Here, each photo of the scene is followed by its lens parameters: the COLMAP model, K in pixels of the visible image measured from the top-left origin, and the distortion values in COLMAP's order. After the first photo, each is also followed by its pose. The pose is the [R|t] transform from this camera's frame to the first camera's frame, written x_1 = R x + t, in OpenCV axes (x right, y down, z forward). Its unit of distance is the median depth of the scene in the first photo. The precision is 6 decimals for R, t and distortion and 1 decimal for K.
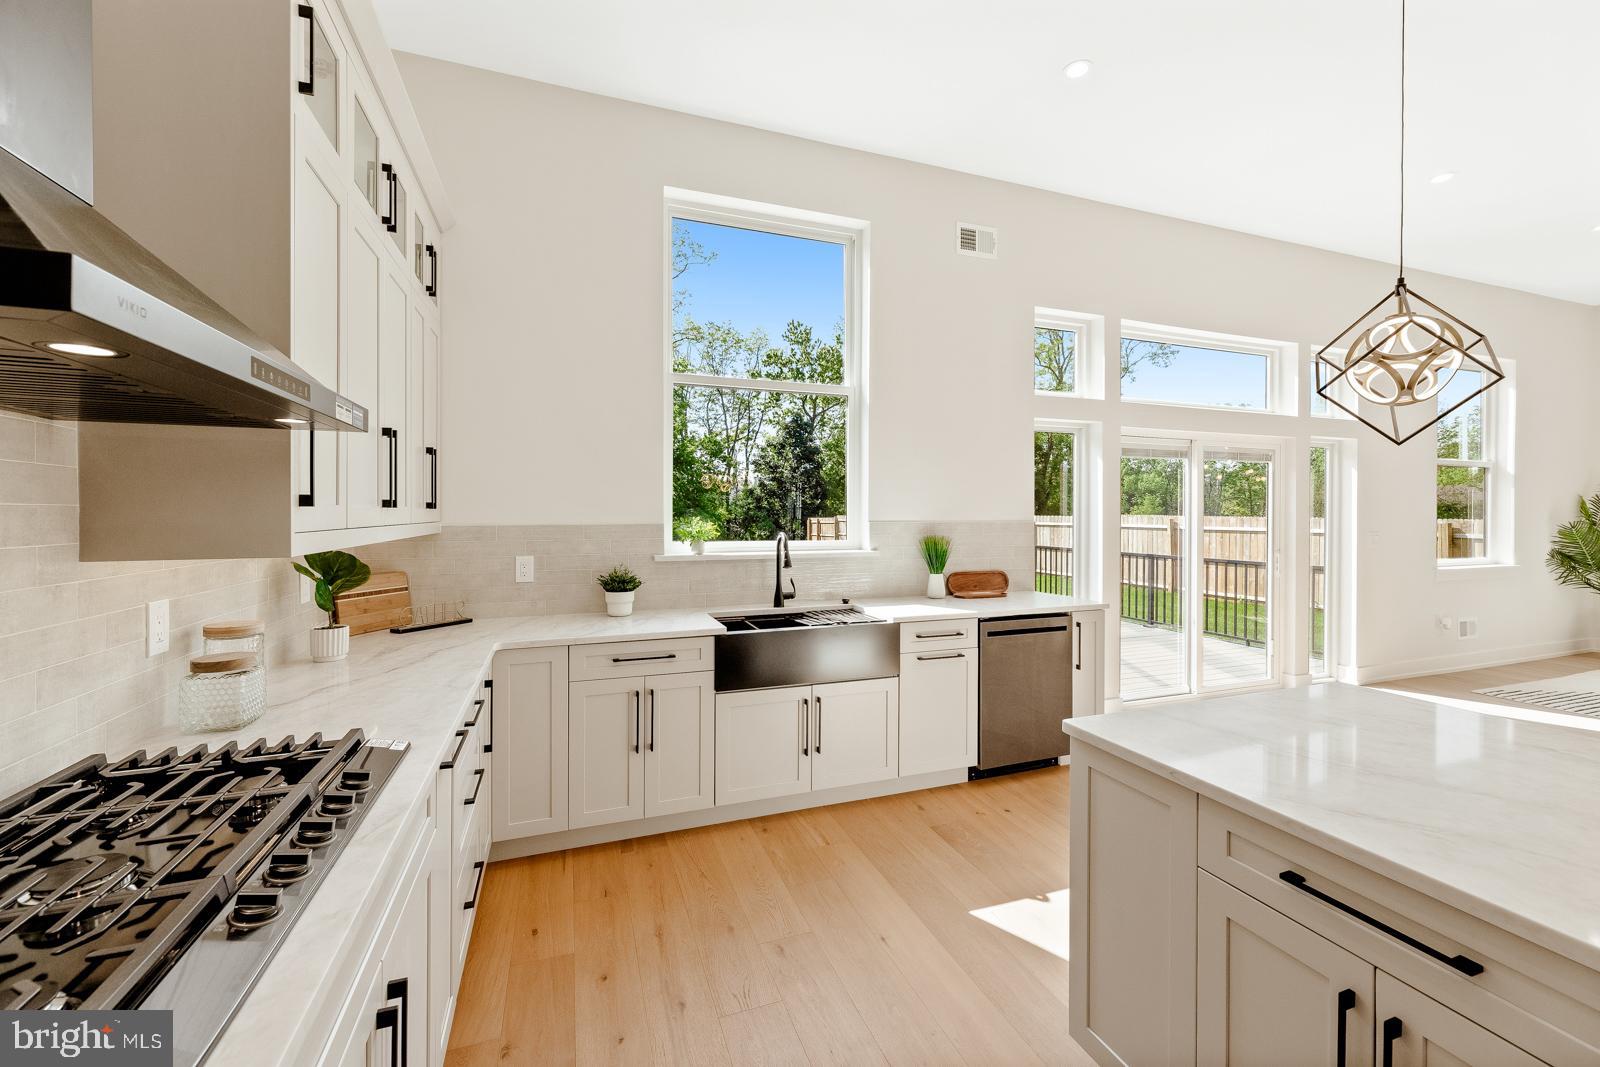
lens RADIAL K [[655.0, 0, 797.5], [0, 655.0, 522.1], [0, 0, 1]] dist [-0.001613, -0.000435]
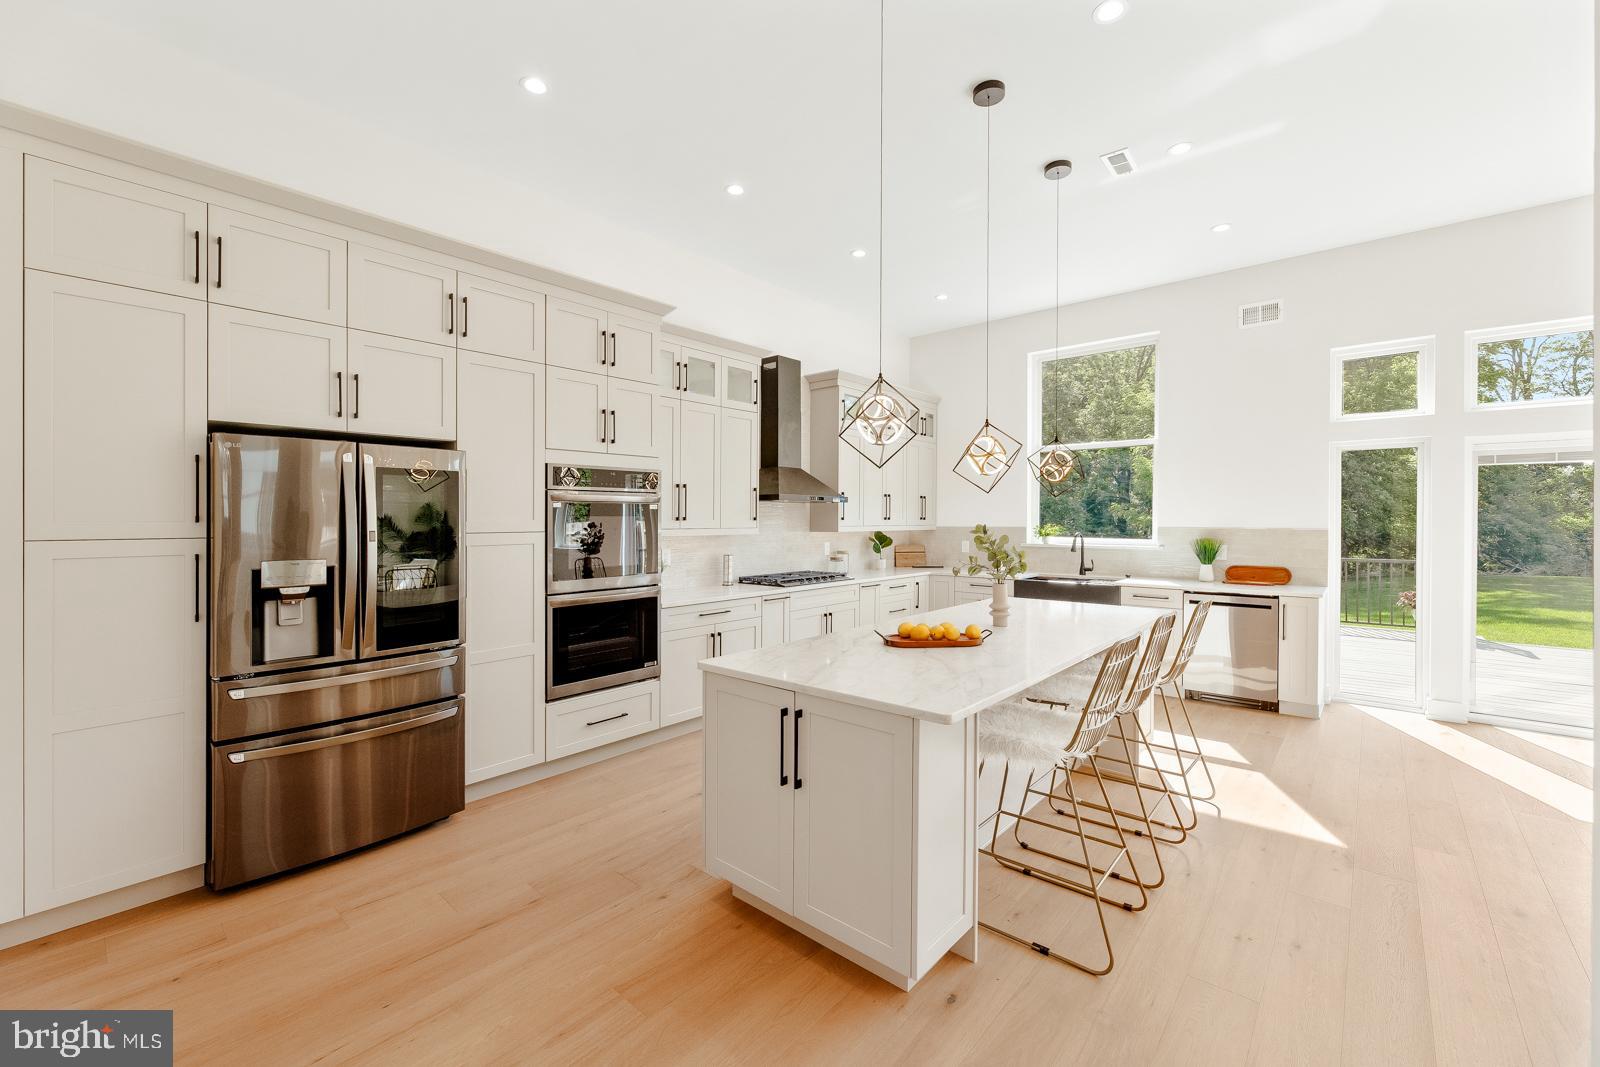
lens RADIAL K [[655.0, 0, 797.5], [0, 655.0, 522.1], [0, 0, 1]] dist [-0.001613, -0.000435]
pose [[0.483771, 0.004244, -0.875184, 1.150006], [-0.011743, 0.999930, -0.001642, -0.001097], [0.875116, 0.011072, 0.483787, -0.529469]]
